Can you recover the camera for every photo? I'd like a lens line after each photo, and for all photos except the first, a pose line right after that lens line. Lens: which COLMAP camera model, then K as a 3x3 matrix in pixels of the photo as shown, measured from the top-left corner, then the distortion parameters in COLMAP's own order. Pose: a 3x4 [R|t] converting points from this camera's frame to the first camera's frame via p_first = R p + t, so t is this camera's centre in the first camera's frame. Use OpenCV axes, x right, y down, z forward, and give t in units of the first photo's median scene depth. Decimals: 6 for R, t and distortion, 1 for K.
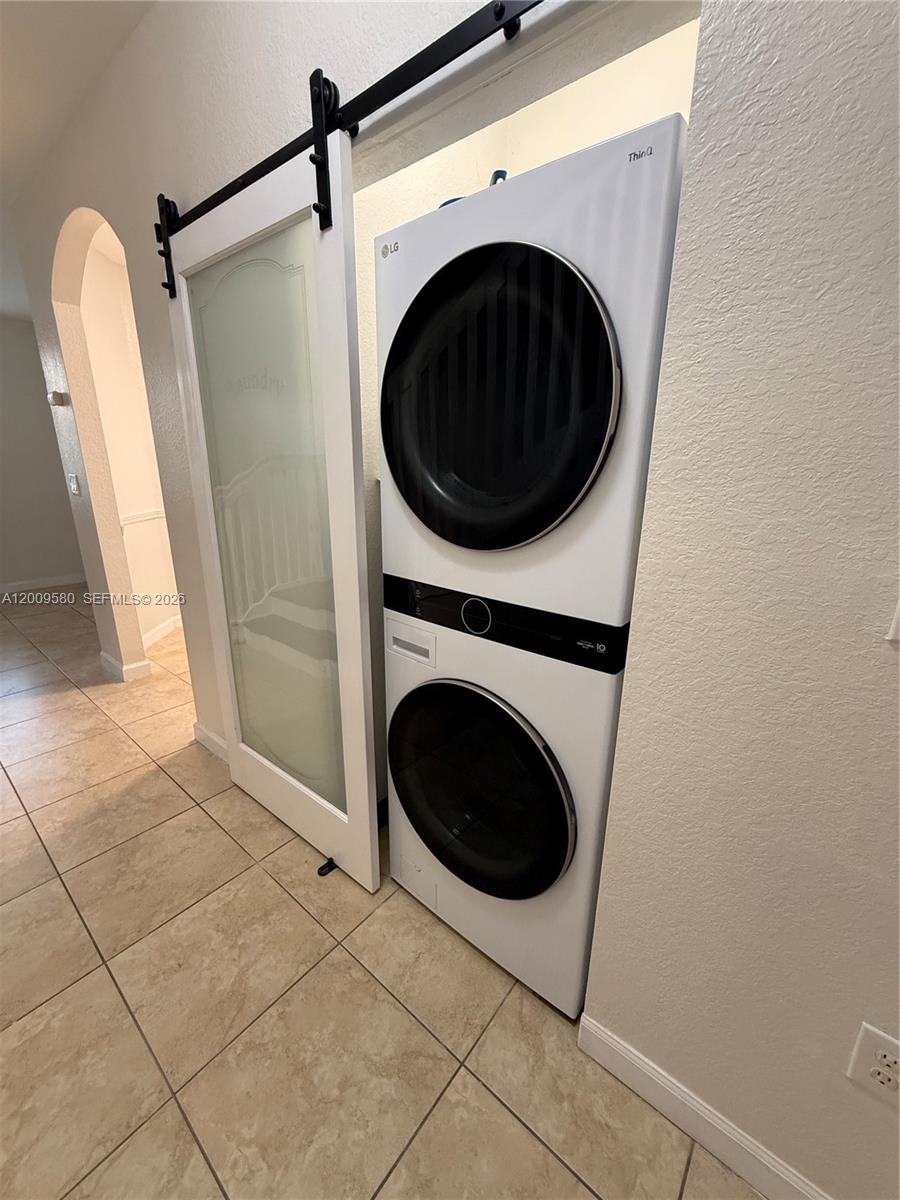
lens RADIAL K [[478.0, 0, 444.0], [0, 478.0, 596.6], [0, 0, 1]] dist [0.002105, 0.000169]
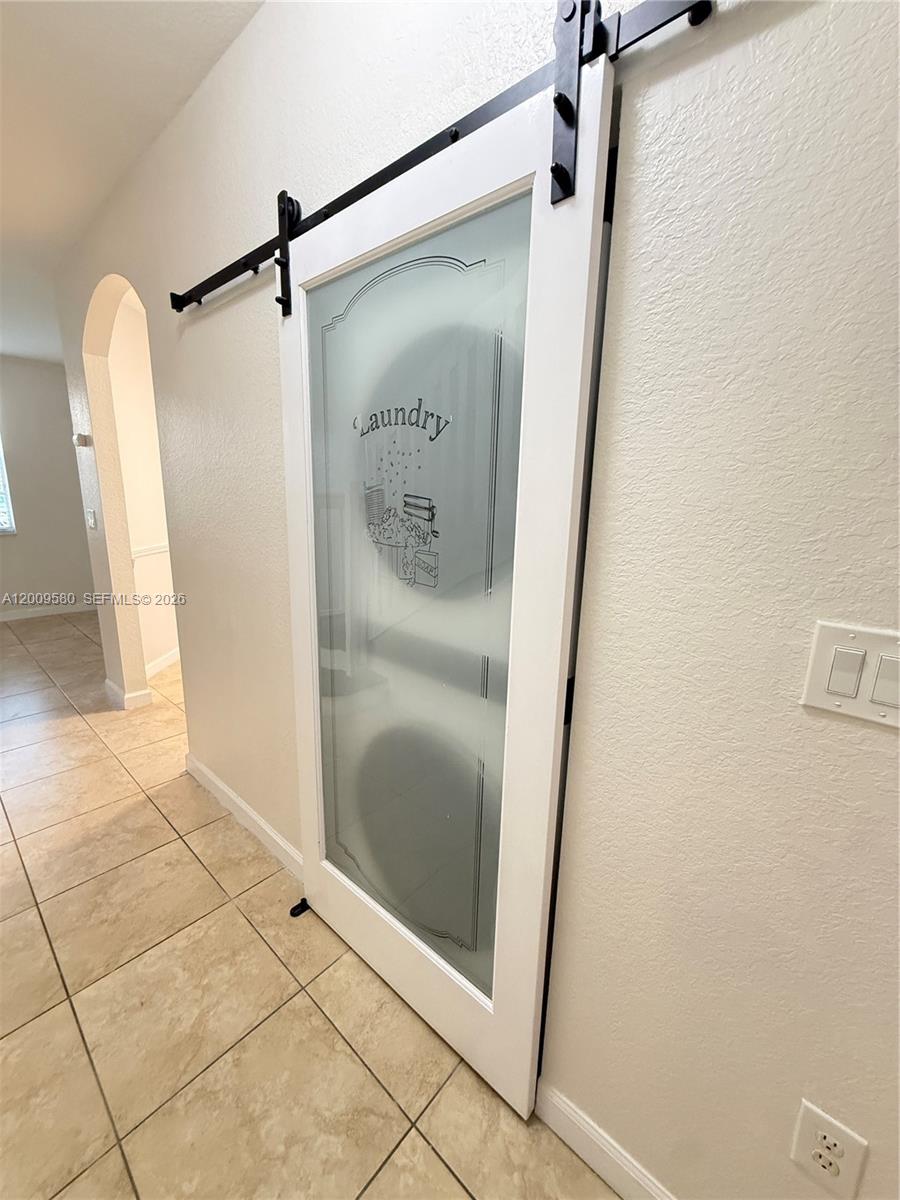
lens RADIAL K [[478.0, 0, 450.1], [0, 478.0, 596.6], [0, 0, 1]] dist [0.002105, 0.000169]
pose [[0.999255, 0.026138, -0.028386, 0.114189], [-0.028015, 0.997299, -0.067895, -0.030894], [0.026535, 0.068640, 0.997289, -0.043262]]
